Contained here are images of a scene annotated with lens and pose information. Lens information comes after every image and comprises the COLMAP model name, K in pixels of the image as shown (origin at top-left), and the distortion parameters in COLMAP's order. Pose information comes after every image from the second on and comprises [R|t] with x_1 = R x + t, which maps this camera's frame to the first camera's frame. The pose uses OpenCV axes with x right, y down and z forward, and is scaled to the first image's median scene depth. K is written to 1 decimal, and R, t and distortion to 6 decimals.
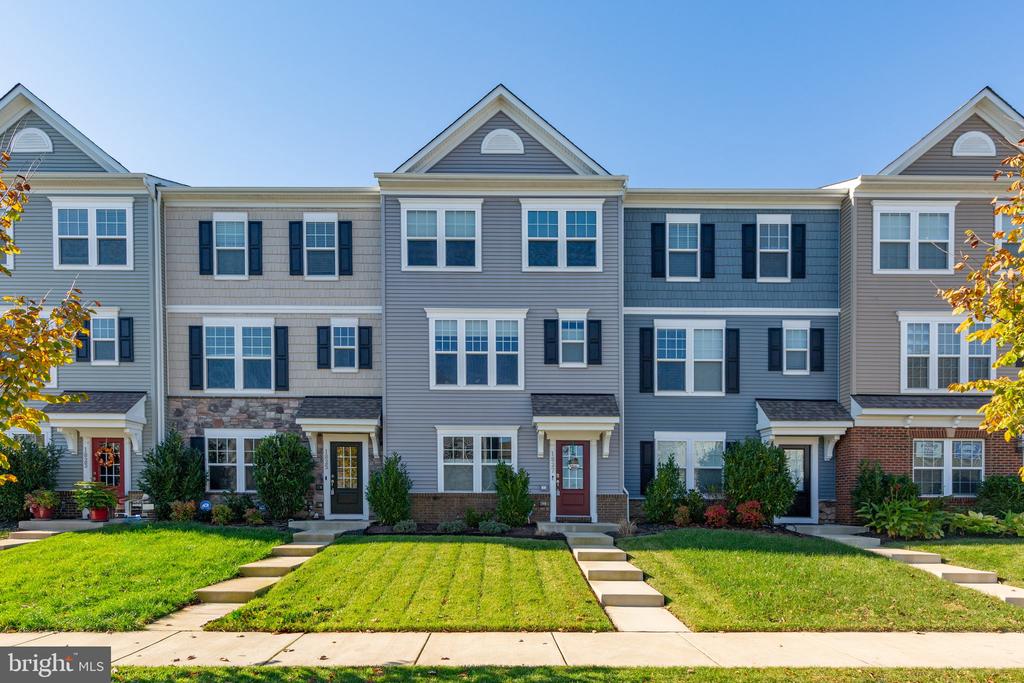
lens RADIAL K [[532.2, 0, 510.6], [0, 532.2, 337.4], [0, 0, 1]] dist [-0.004323, -0.000971]
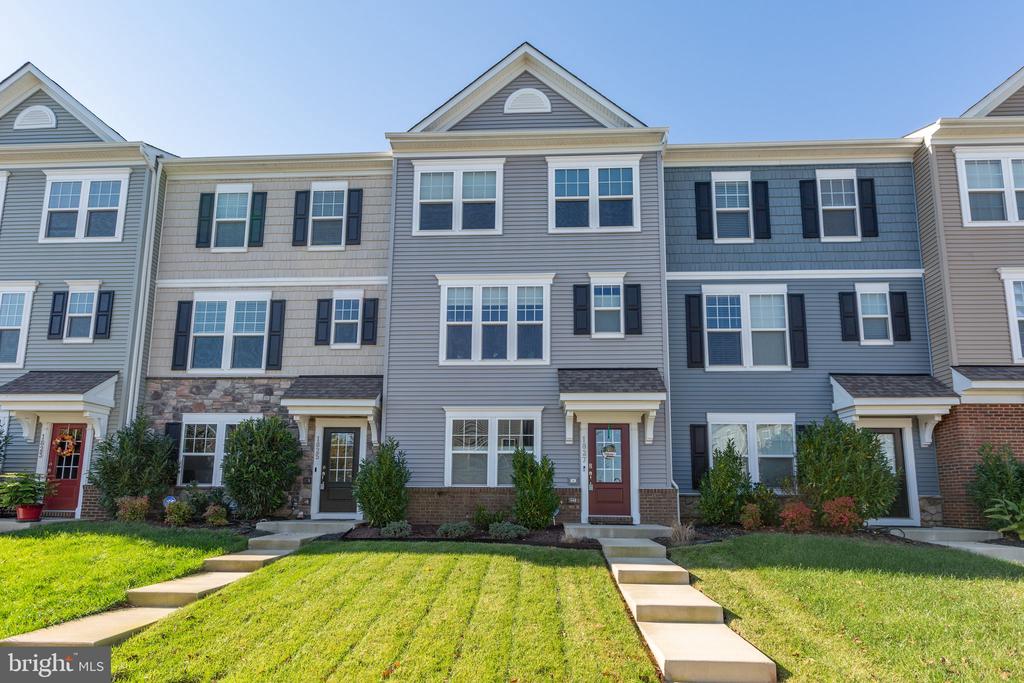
lens RADIAL K [[501.6, 0, 535.8], [0, 501.6, 336.4], [0, 0, 1]] dist [-0.004971, -0.000267]
pose [[0.999729, -0.006240, -0.022421, 0.020042], [0.005955, 0.999901, -0.012764, 0.059979], [0.022499, 0.012627, 0.999667, 0.193449]]
